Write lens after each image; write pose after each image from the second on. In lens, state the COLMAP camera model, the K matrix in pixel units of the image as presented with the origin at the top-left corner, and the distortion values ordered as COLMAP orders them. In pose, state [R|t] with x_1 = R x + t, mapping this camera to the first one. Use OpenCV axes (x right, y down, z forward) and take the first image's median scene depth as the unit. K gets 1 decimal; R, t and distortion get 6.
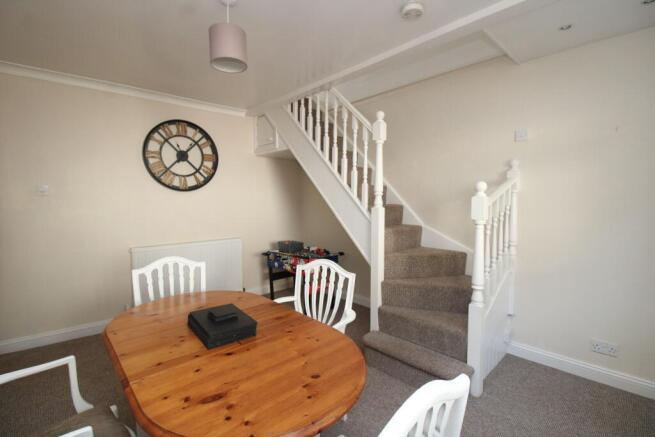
lens RADIAL K [[307.0, 0, 327.5], [0, 307.0, 218.5], [0, 0, 1]] dist [0.000053, 0.000020]
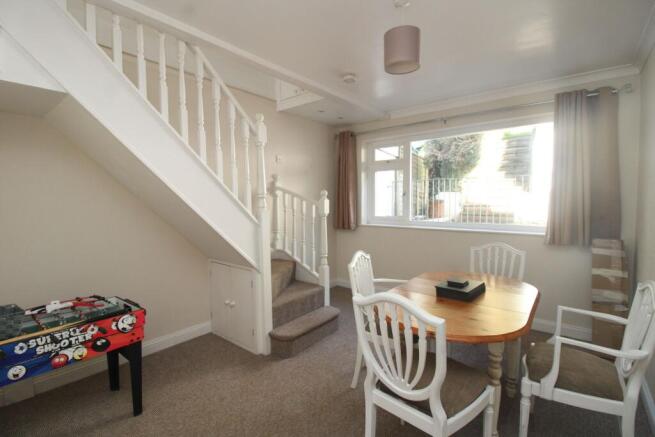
lens RADIAL K [[307.0, 0, 327.5], [0, 307.0, 218.5], [0, 0, 1]] dist [0.000053, 0.000020]
pose [[-0.142253, -0.061257, 0.987933, -0.821821], [0.066876, 0.995208, 0.071337, -0.061869], [-0.987569, 0.076217, -0.137475, 0.904810]]
